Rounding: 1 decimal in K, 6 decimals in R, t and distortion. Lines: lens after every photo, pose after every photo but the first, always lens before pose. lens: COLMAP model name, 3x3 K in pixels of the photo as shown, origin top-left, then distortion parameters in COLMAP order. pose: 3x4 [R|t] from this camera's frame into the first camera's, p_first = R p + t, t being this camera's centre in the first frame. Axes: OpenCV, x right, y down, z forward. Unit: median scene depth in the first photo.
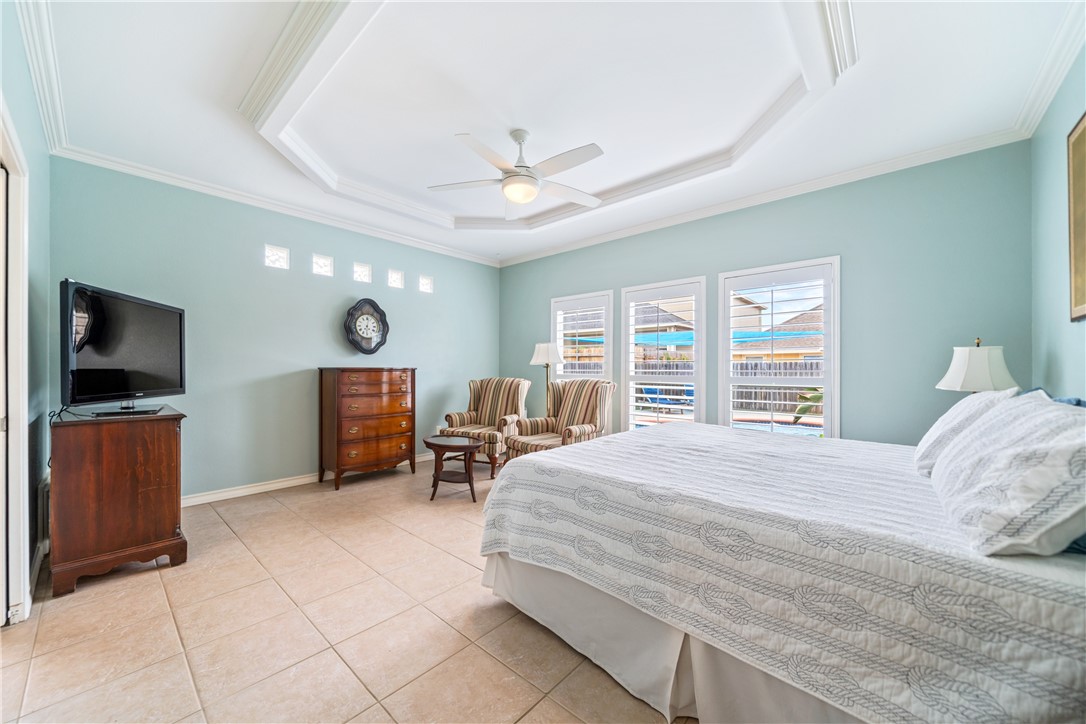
lens RADIAL K [[392.1, 0, 533.7], [0, 392.1, 366.6], [0, 0, 1]] dist [-0.000333, 0.000046]
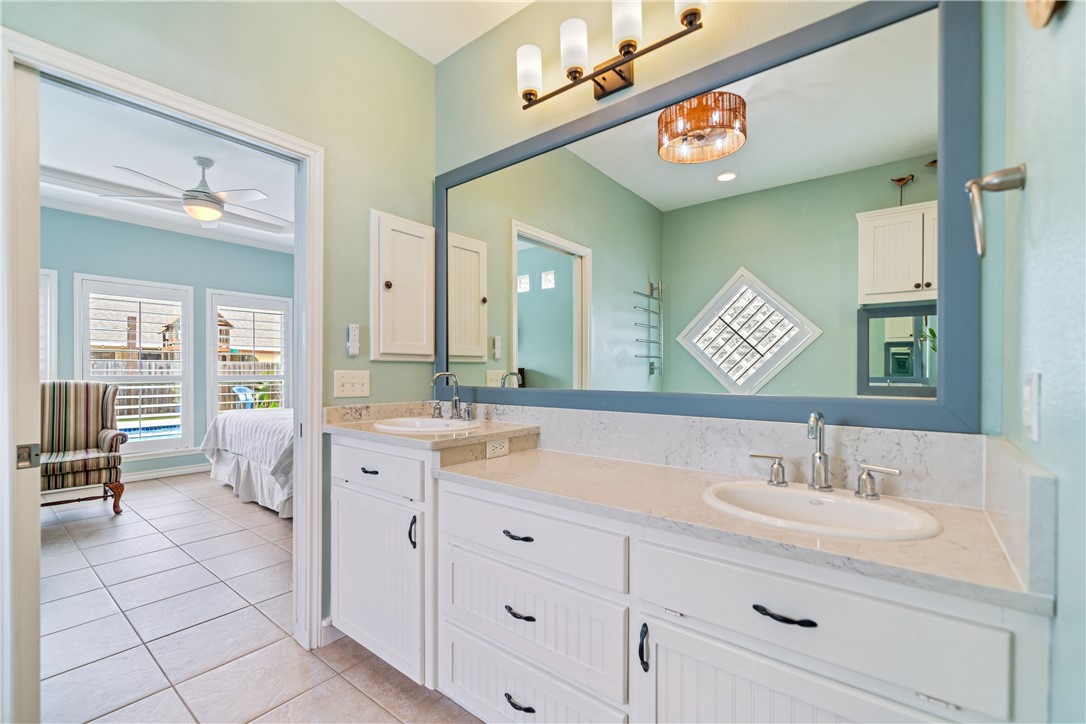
lens RADIAL K [[470.8, 0, 539.9], [0, 470.8, 365.0], [0, 0, 1]] dist [-0.002514, 0.000160]
pose [[-0.077671, 0.002066, 0.996977, -0.955898], [-0.018496, 0.999823, -0.003513, -0.017924], [-0.996807, -0.018713, -0.077620, 0.095975]]
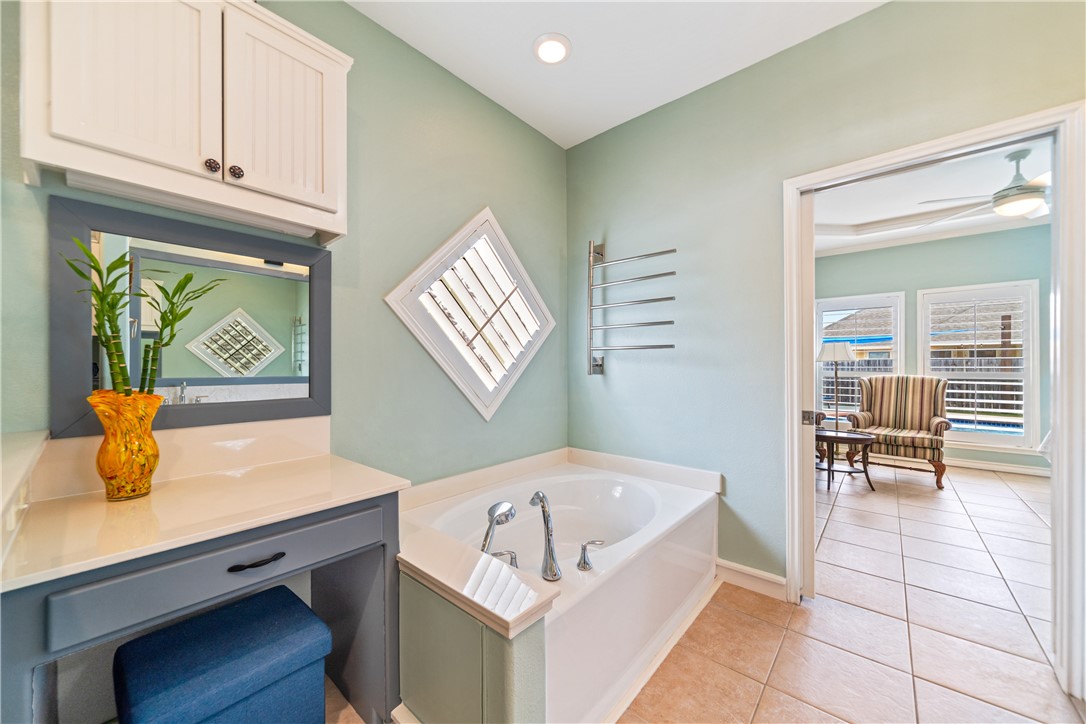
lens RADIAL K [[392.1, 0, 544.4], [0, 392.1, 365.1], [0, 0, 1]] dist [-0.000333, 0.000046]
pose [[0.998385, -0.004006, 0.056673, -0.938855], [0.002975, 0.999829, 0.018264, -0.020339], [-0.056737, -0.018066, 0.998226, -0.013631]]
